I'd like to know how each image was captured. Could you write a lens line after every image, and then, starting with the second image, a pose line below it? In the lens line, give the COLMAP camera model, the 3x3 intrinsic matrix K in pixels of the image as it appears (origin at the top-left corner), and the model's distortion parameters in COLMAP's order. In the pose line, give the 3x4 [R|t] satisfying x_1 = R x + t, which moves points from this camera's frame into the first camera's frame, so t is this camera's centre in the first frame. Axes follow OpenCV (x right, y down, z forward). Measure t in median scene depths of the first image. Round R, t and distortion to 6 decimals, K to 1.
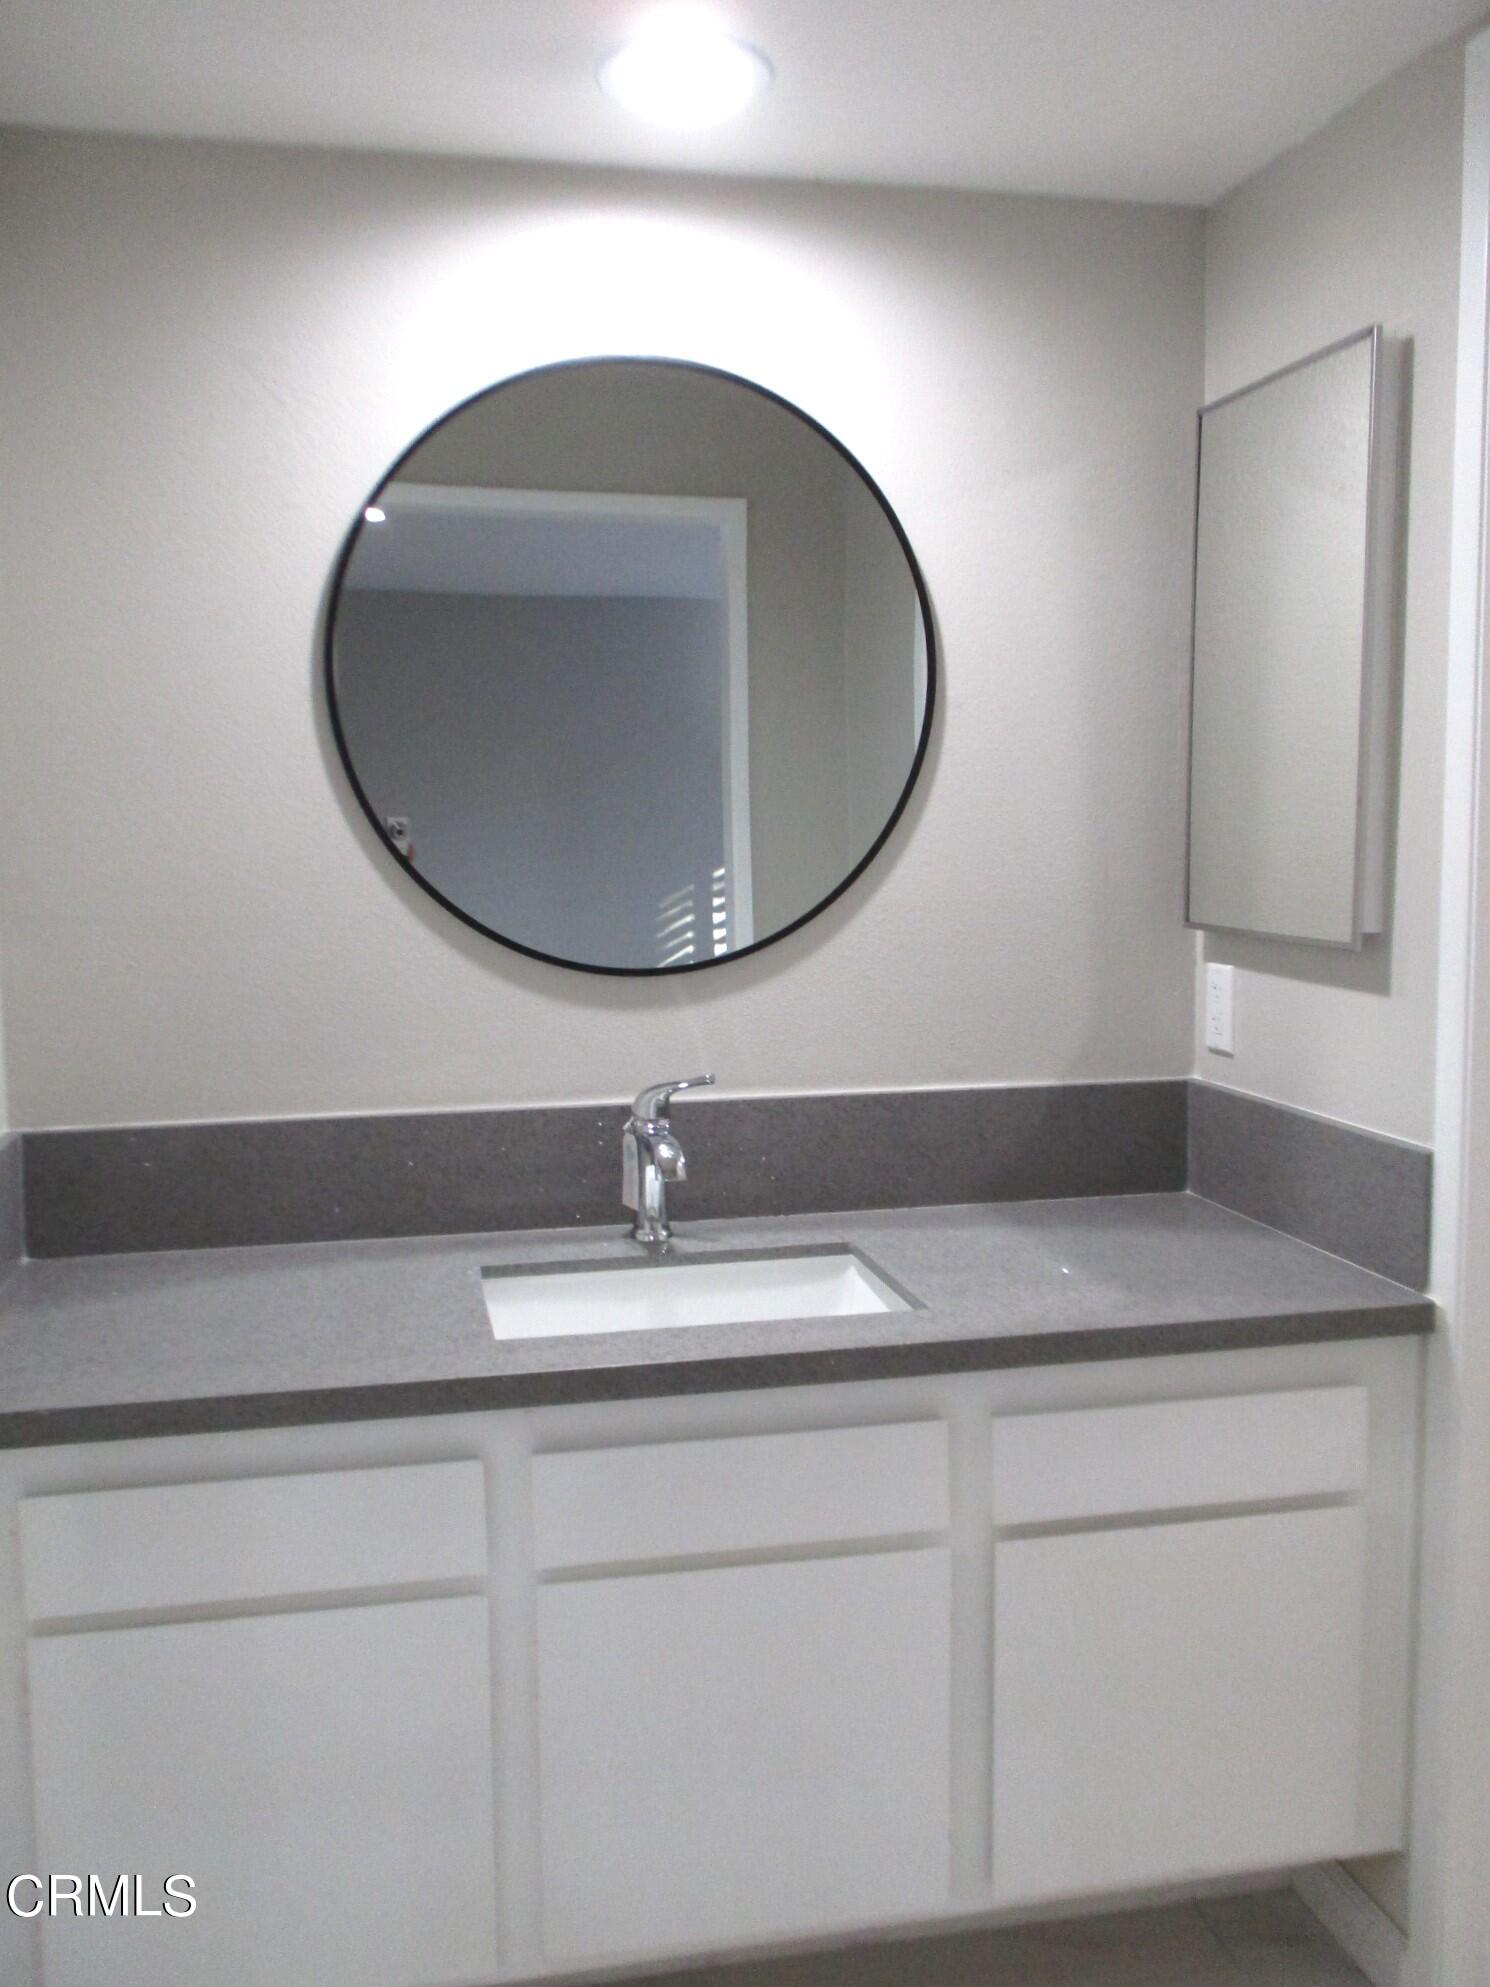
lens RADIAL K [[1730.1, 0, 745.0], [0, 1730.1, 993.5], [0, 0, 1]] dist [-0.010074, -0.005017]
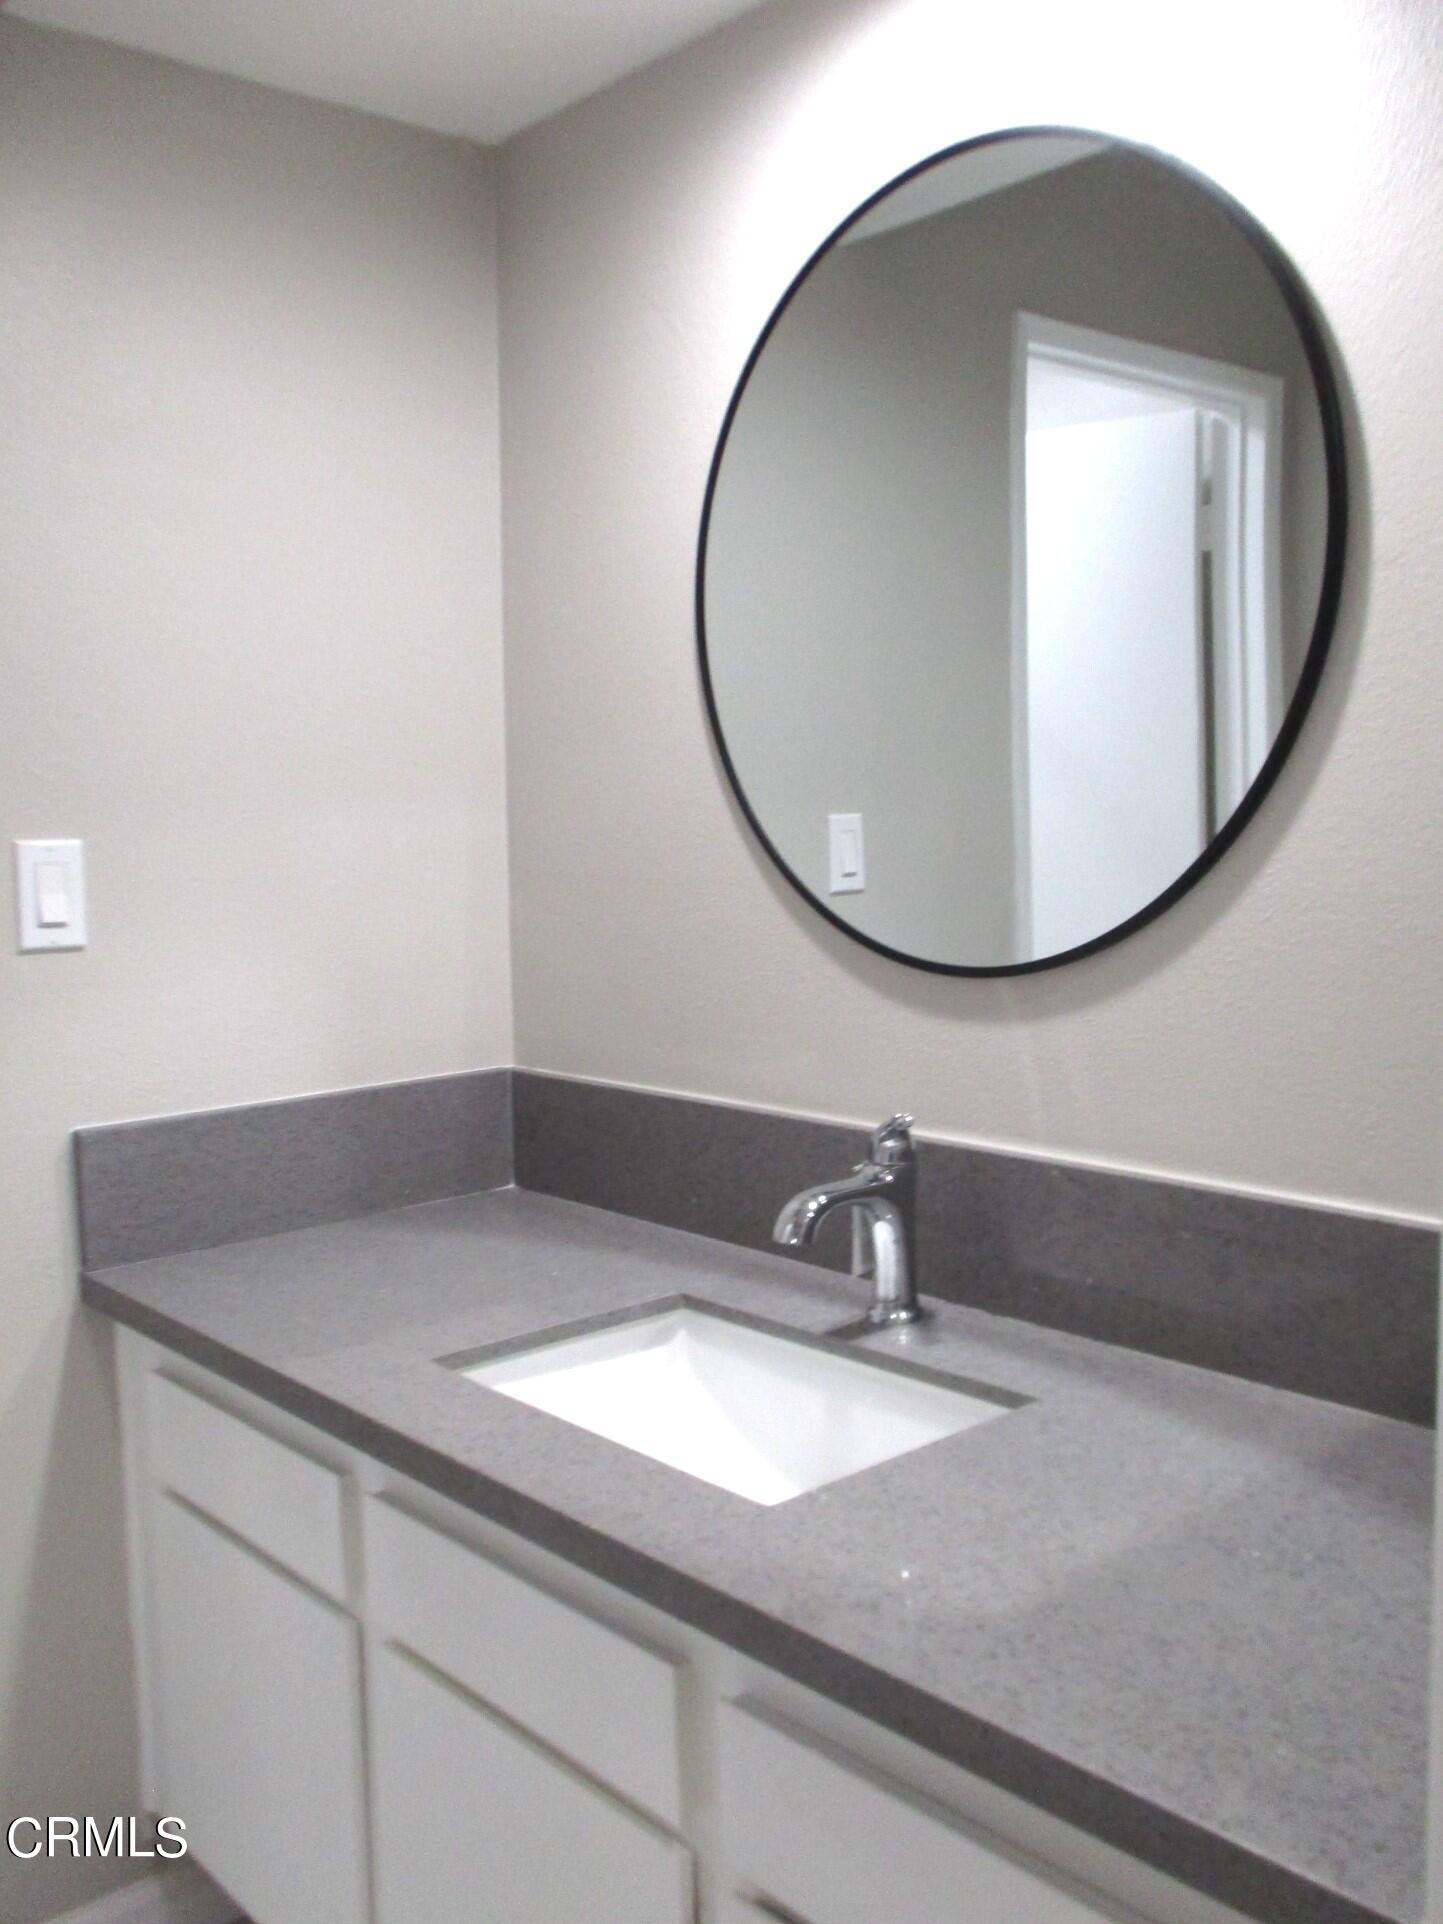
lens RADIAL K [[1675.2, 0, 721.5], [0, 1675.2, 962.0], [0, 0, 1]] dist [-0.010074, -0.005017]
pose [[0.481286, 0.076040, -0.873259, 0.580246], [-0.061332, 0.996710, 0.052988, -0.054856], [0.874416, 0.028056, 0.484366, 0.592733]]
